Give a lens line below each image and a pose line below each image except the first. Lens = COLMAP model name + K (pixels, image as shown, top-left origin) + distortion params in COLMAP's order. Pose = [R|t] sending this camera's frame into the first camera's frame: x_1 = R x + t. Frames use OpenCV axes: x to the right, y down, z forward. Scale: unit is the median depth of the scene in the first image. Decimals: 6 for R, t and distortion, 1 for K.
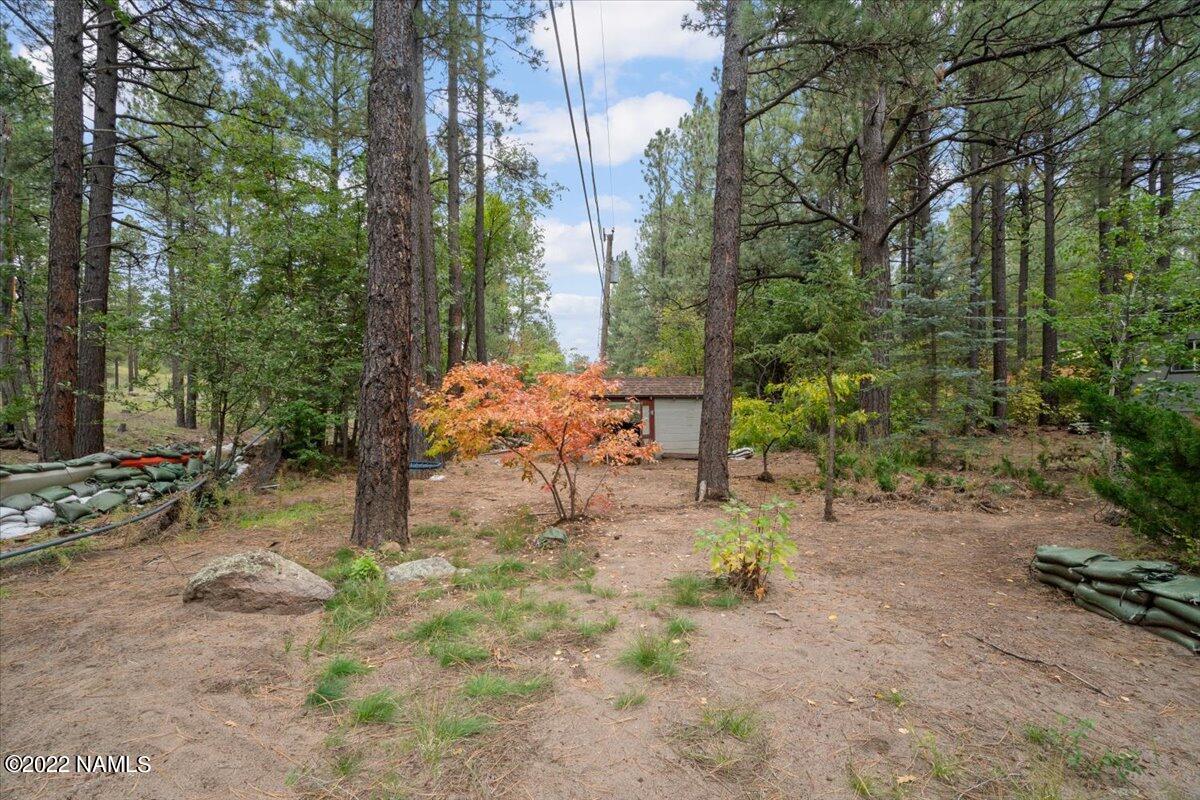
lens RADIAL K [[540.4, 0, 599.8], [0, 540.4, 404.7], [0, 0, 1]] dist [-0.003060, 0.000642]
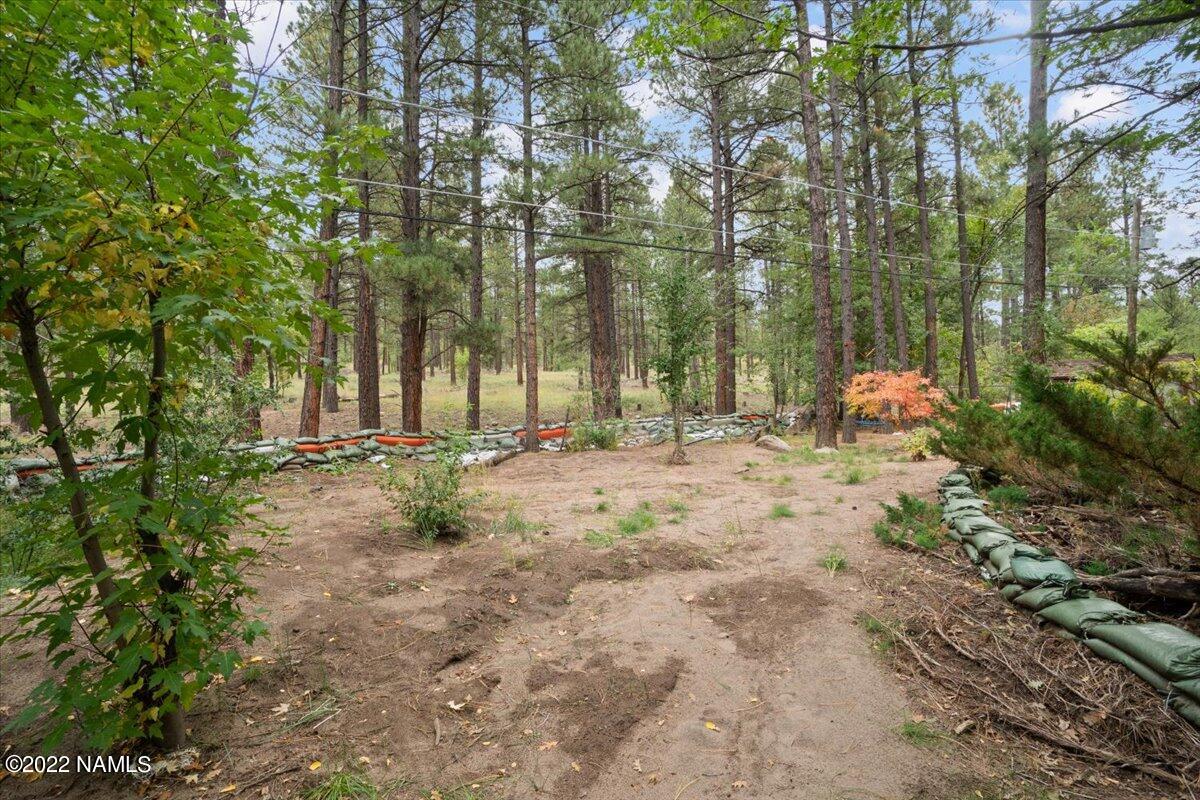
lens RADIAL K [[540.4, 0, 599.8], [0, 540.4, 404.7], [0, 0, 1]] dist [-0.003060, 0.000642]
pose [[0.550167, -0.001429, -0.835054, 0.768228], [0.038032, 0.999004, 0.023347, -0.026993], [0.834188, -0.044603, 0.549673, -0.849581]]
